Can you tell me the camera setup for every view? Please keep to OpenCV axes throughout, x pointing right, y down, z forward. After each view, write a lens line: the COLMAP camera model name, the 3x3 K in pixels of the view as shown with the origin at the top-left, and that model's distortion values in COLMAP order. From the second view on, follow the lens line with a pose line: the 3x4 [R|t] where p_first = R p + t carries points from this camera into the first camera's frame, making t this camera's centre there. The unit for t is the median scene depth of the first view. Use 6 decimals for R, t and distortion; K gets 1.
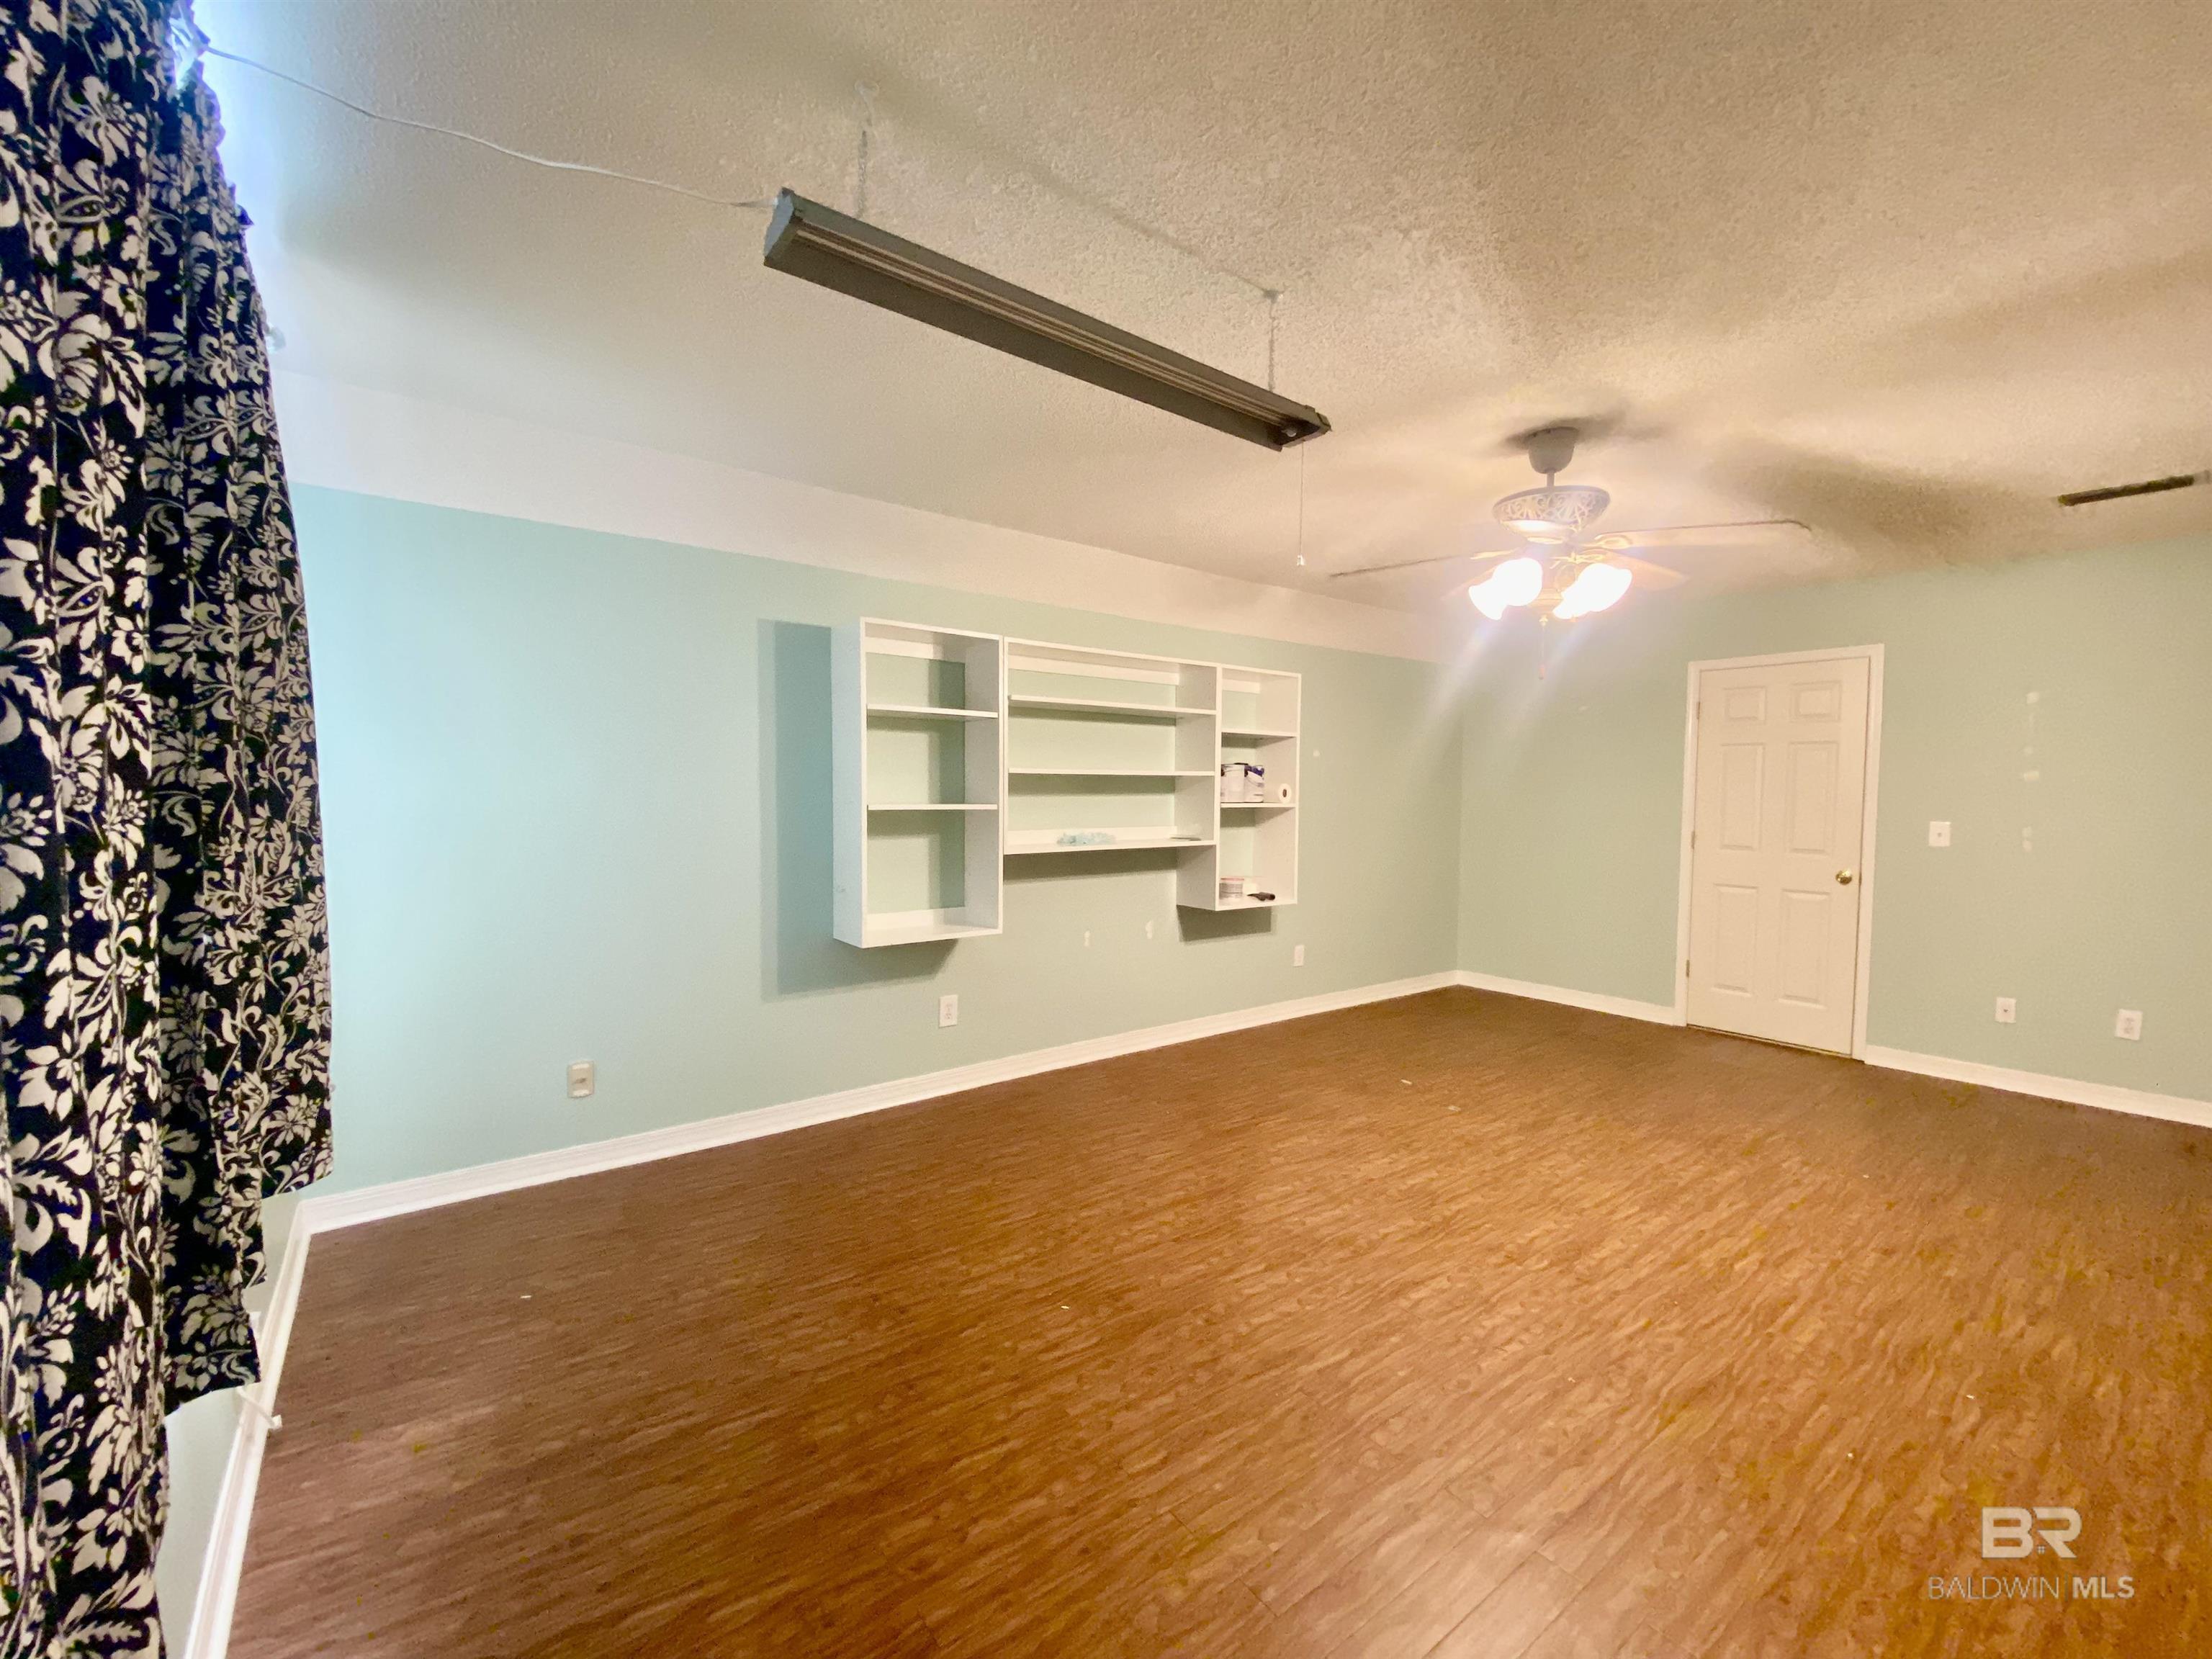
lens RADIAL K [[891.4, 0, 1103.3], [0, 891.4, 829.2], [0, 0, 1]] dist [-0.000287, -0.000667]
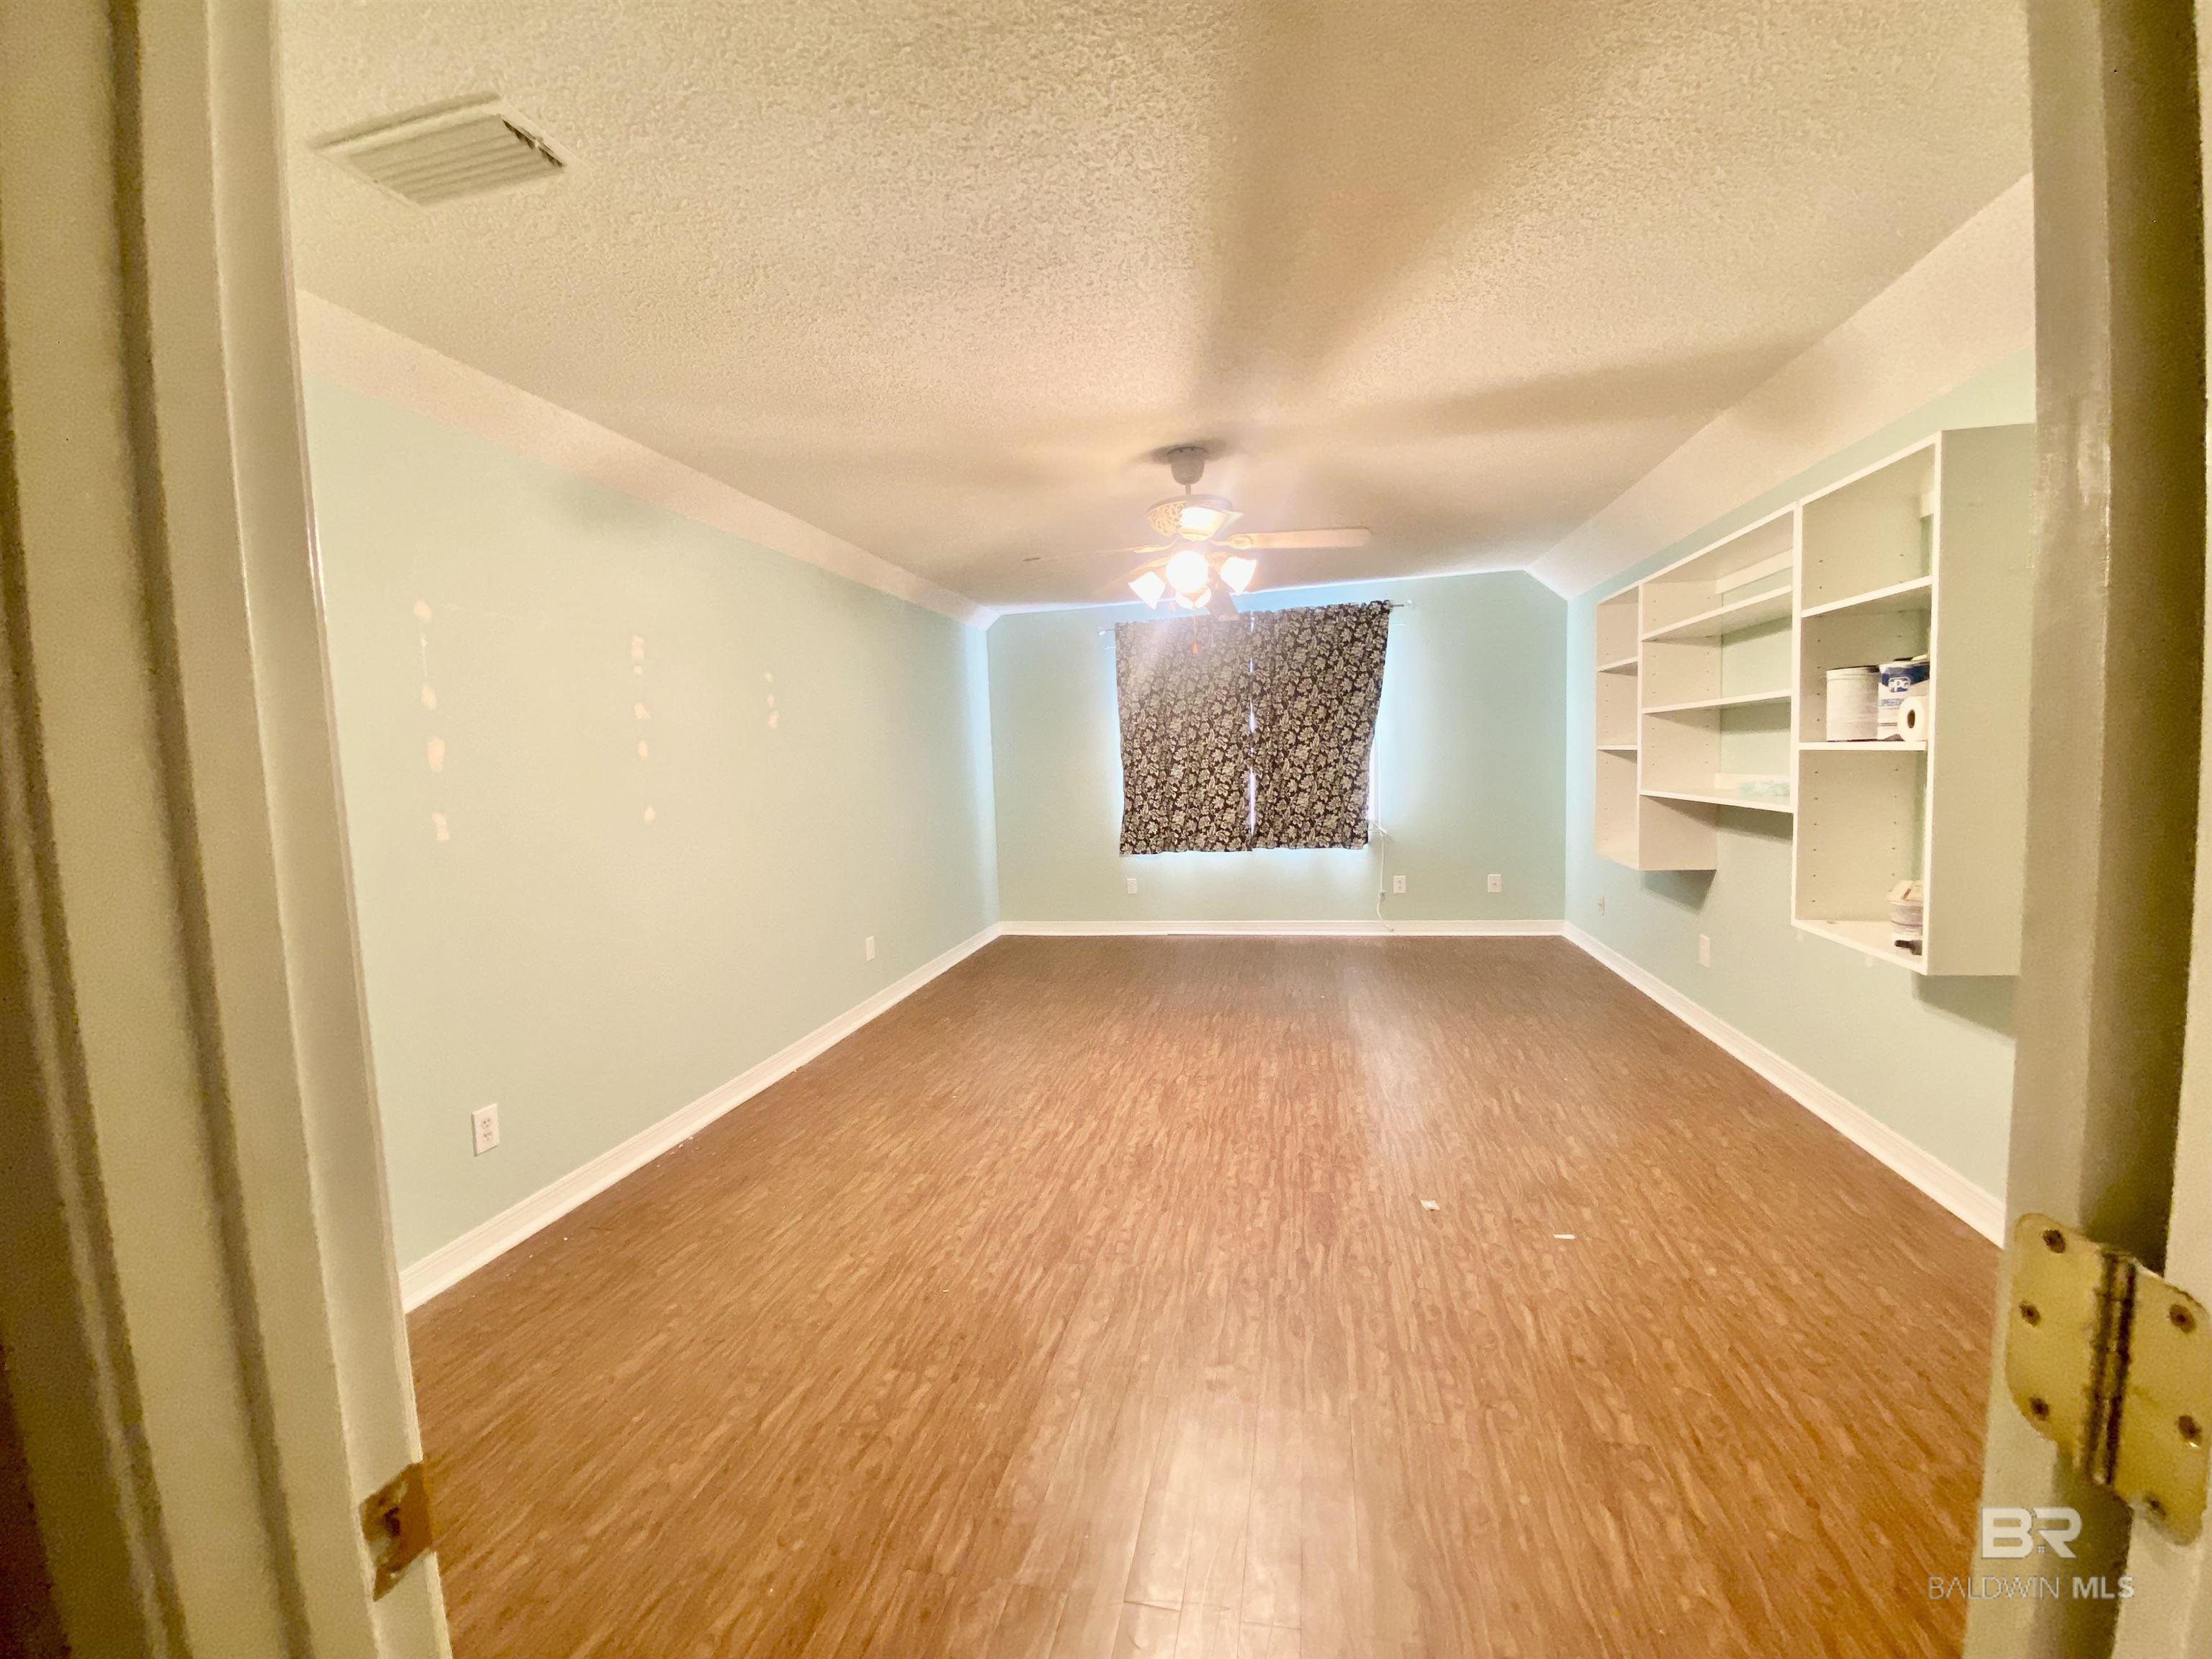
lens RADIAL K [[921.5, 0, 1106.0], [0, 921.5, 829.5], [0, 0, 1]] dist [0.068479, -0.000175]
pose [[-0.755744, 0.062729, -0.651856, 1.429639], [-0.007672, 0.994485, 0.104595, -0.056314], [0.654822, 0.084048, -0.751095, 1.885113]]
